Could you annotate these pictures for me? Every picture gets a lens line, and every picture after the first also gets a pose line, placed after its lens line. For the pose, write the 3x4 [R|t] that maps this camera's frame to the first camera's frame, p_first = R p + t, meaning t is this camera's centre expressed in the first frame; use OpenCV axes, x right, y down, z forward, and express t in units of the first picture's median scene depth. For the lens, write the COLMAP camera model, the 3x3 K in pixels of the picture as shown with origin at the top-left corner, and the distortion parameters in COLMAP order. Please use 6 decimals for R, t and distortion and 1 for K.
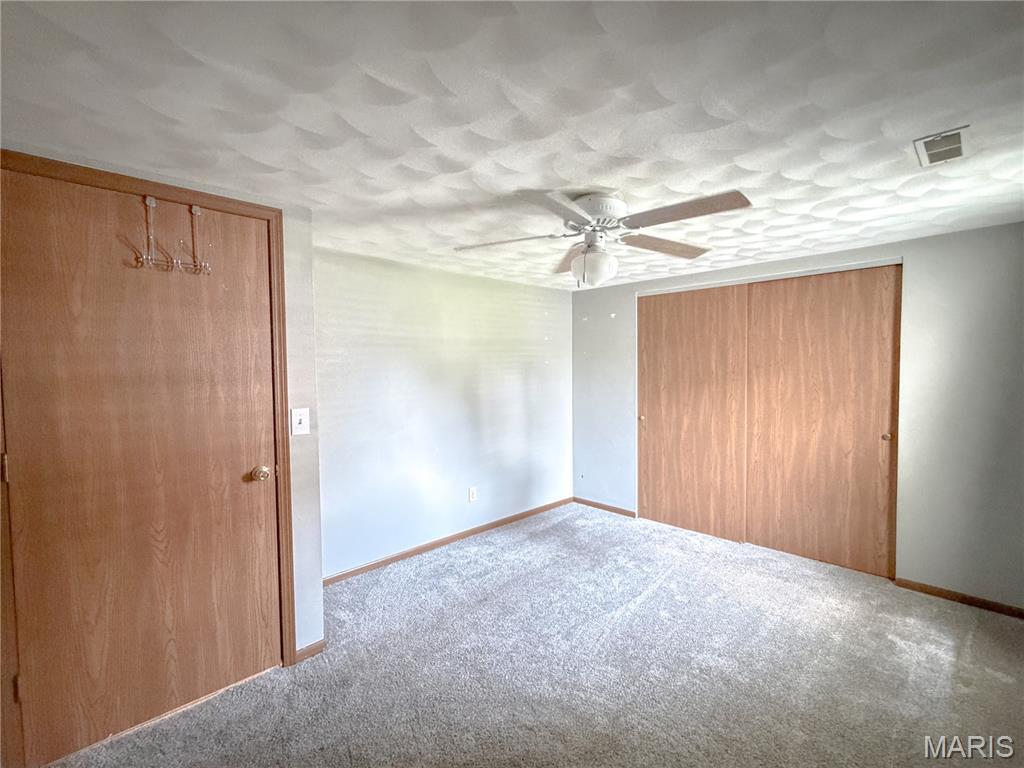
lens RADIAL K [[455.8, 0, 512.0], [0, 455.8, 384.0], [0, 0, 1]] dist [0.001965, 0.000105]
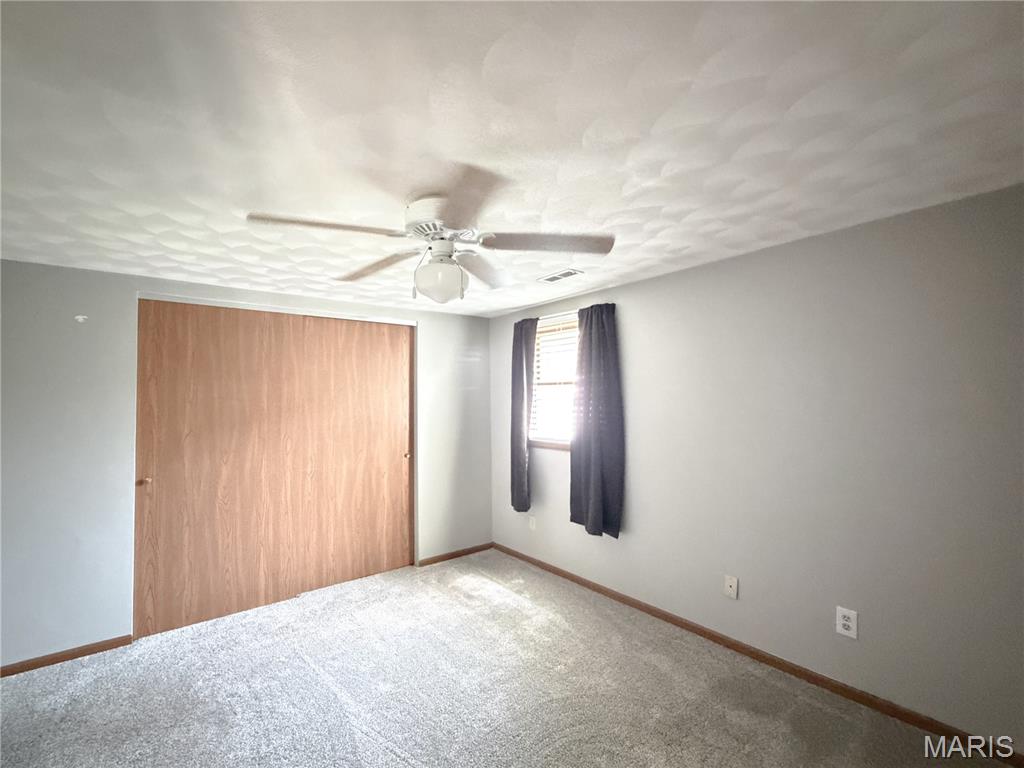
lens RADIAL K [[455.8, 0, 512.0], [0, 455.8, 384.0], [0, 0, 1]] dist [0.001965, 0.000105]
pose [[0.105134, 0.037788, 0.993740, -0.389419], [0.050434, 0.997789, -0.043277, -0.012927], [-0.993178, 0.054668, 0.102996, 0.483317]]
